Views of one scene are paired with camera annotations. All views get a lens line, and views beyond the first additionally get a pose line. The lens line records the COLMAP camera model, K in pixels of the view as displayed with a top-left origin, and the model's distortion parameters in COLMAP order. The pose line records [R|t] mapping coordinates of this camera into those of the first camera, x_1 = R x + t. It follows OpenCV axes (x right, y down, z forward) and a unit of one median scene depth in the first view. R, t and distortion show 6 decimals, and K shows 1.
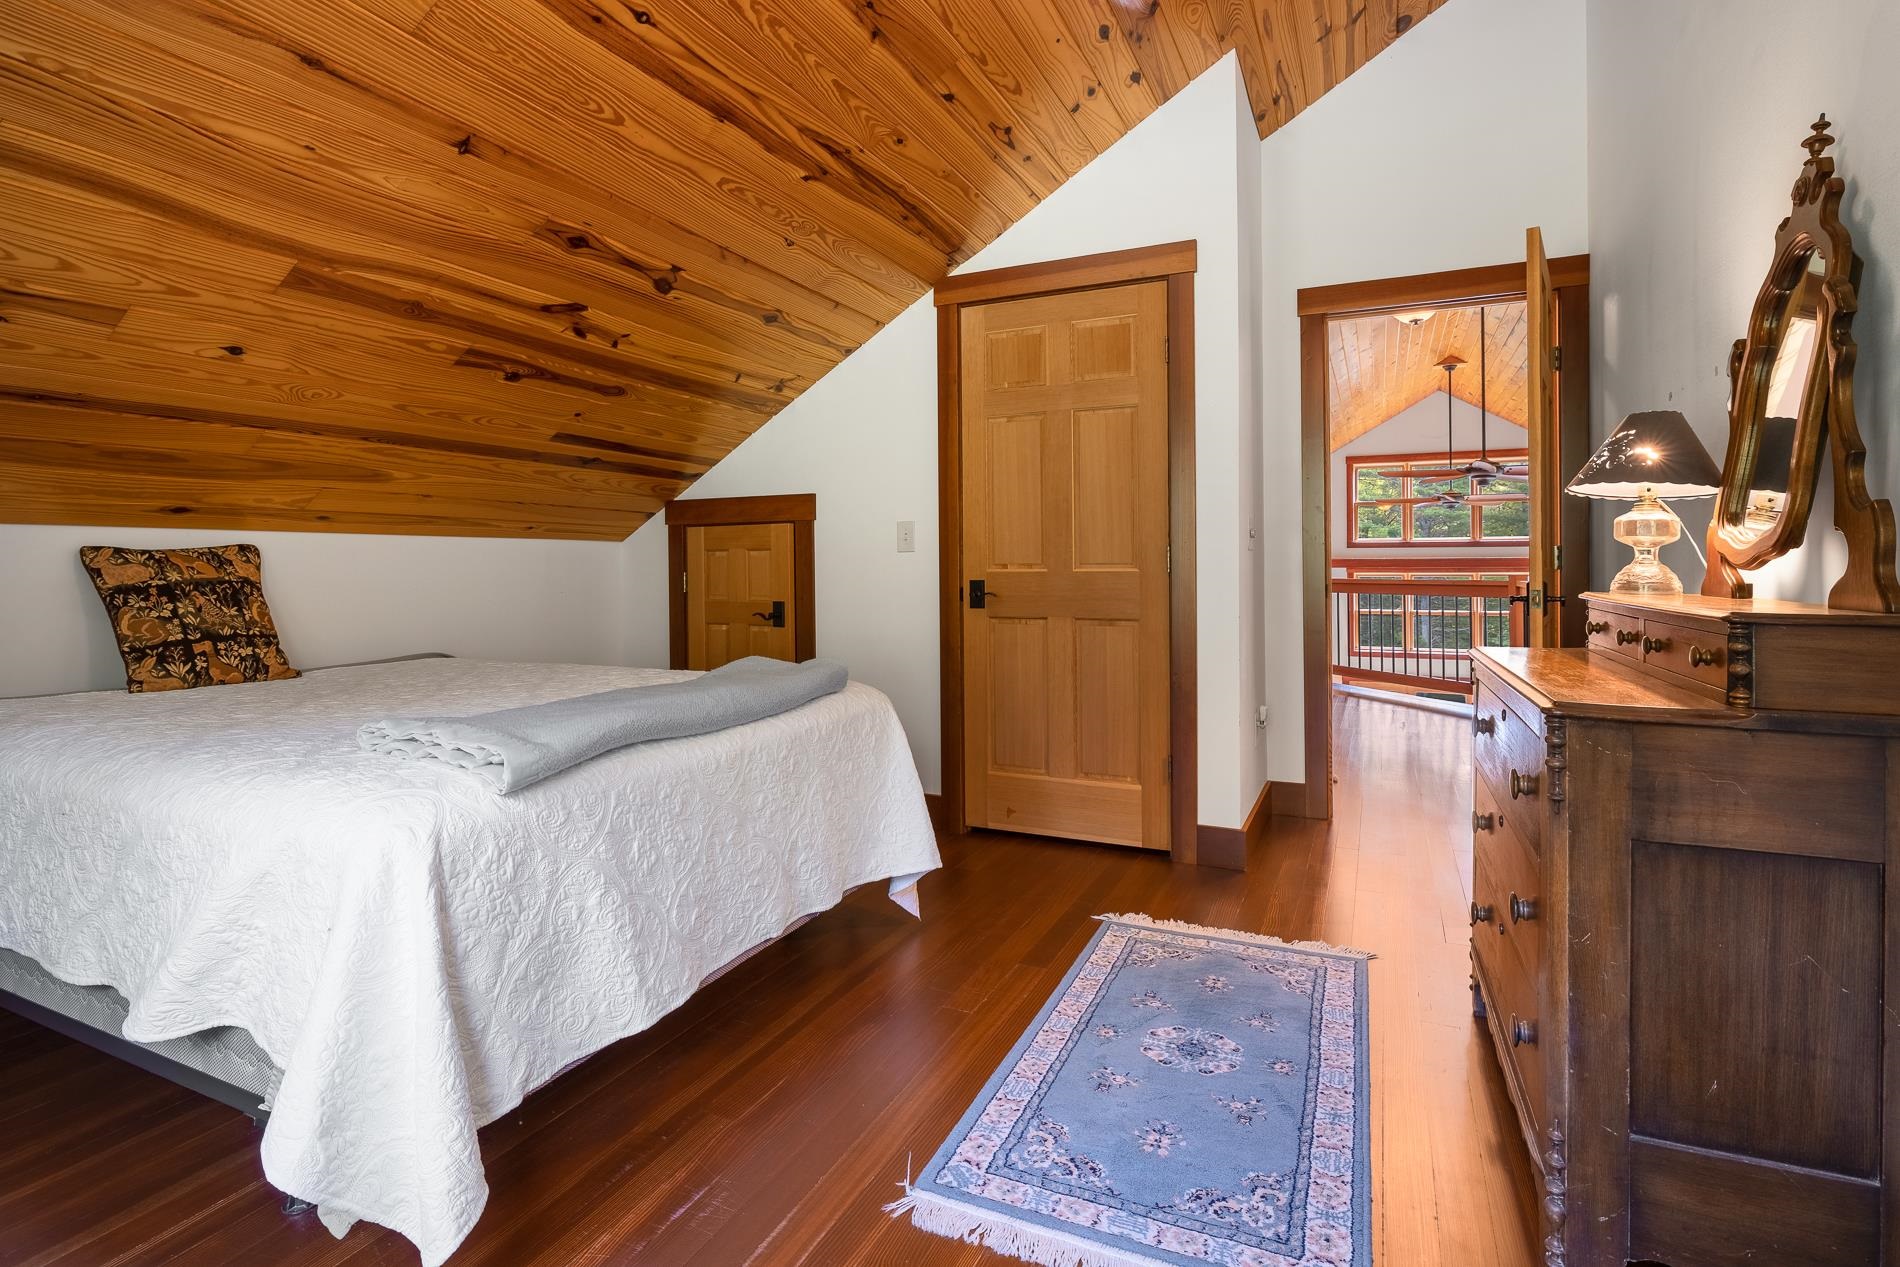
lens RADIAL K [[913.0, 0, 979.5], [0, 913.0, 568.7], [0, 0, 1]] dist [-0.012413, 0.002780]
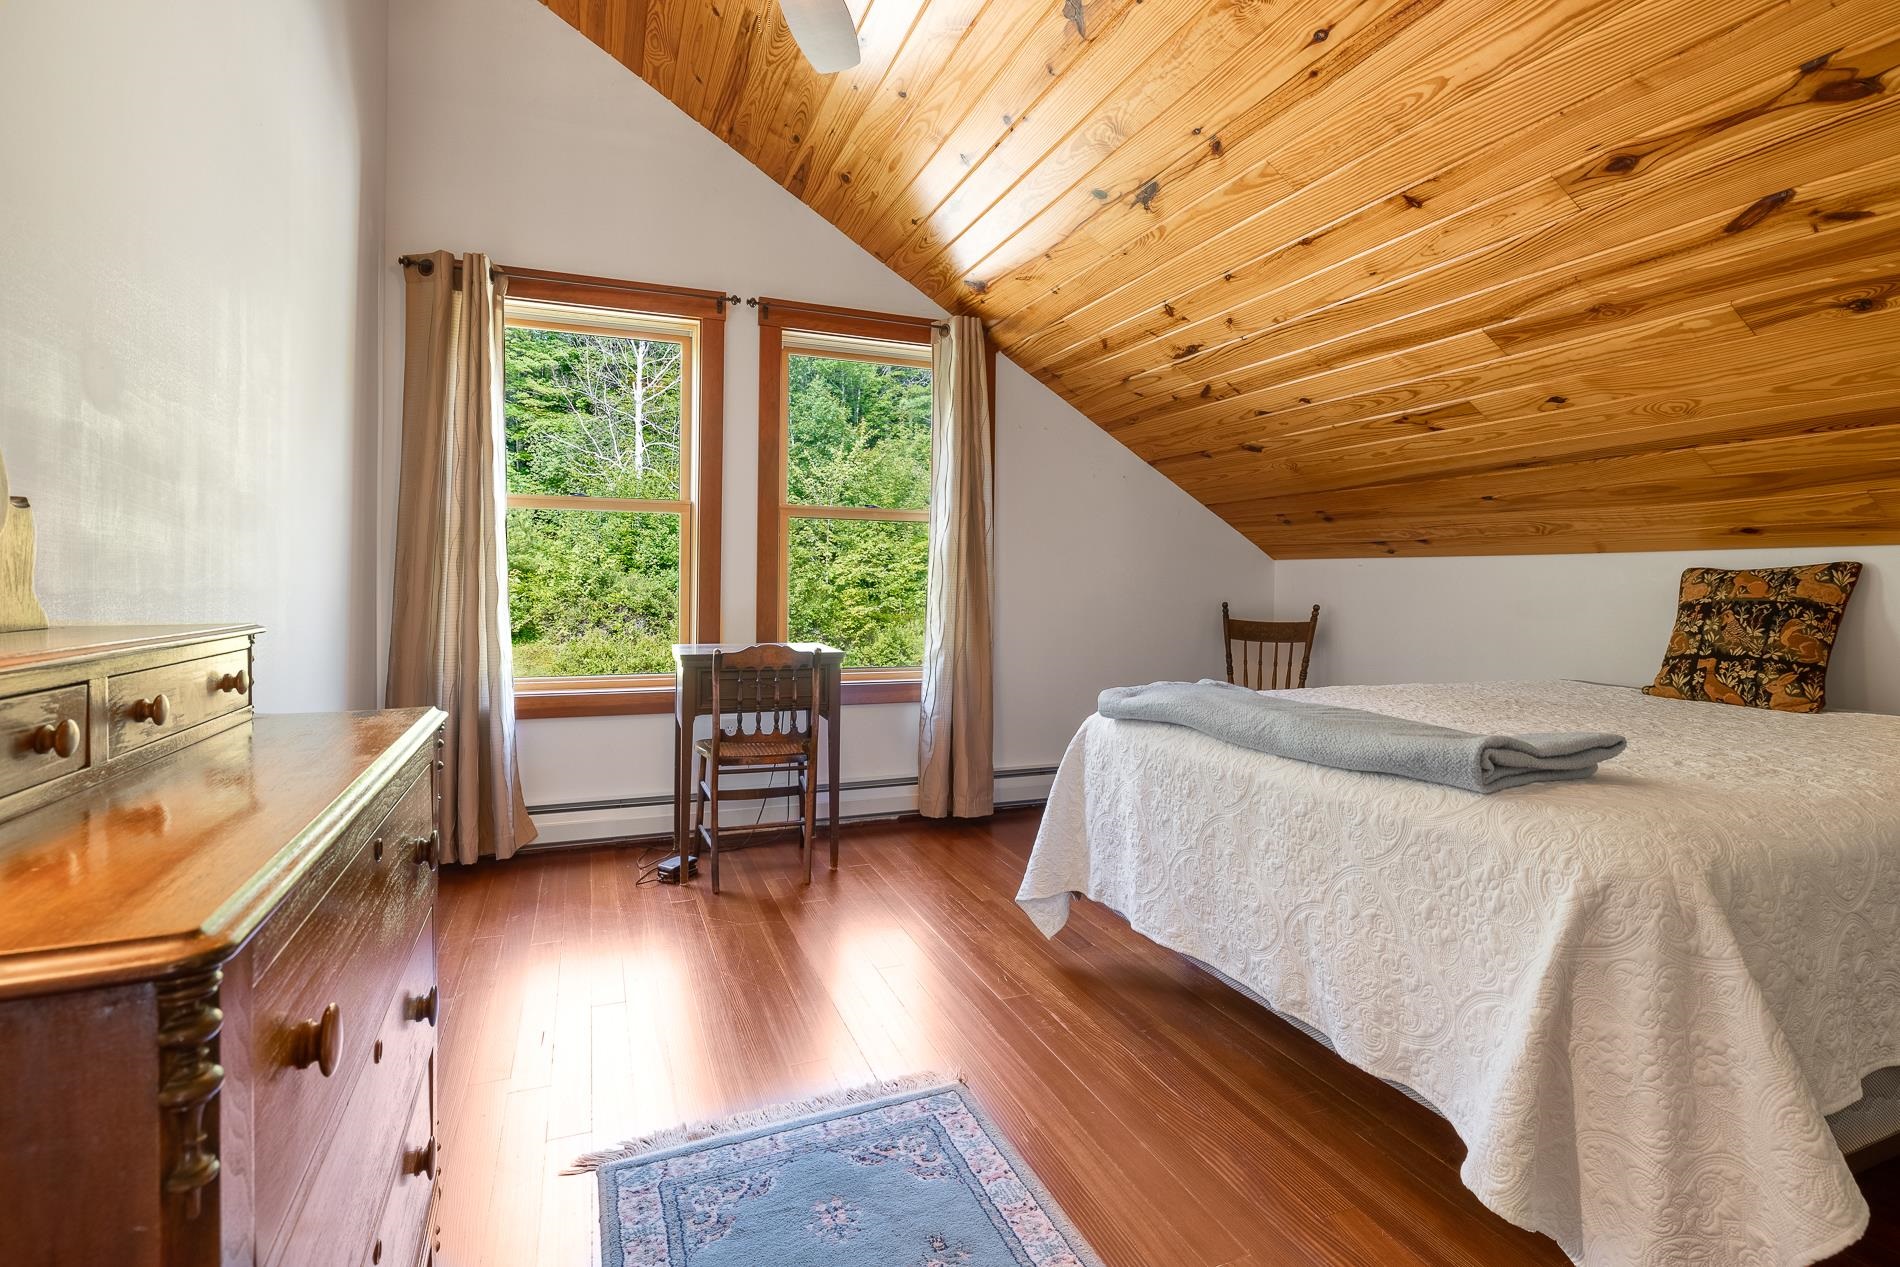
lens RADIAL K [[913.0, 0, 943.9], [0, 913.0, 584.5], [0, 0, 1]] dist [-0.012413, 0.002780]
pose [[-0.709746, -0.000615, -0.704457, 0.503716], [-0.007649, 0.999947, 0.006834, -0.004426], [0.704416, 0.010239, -0.709714, 1.140653]]
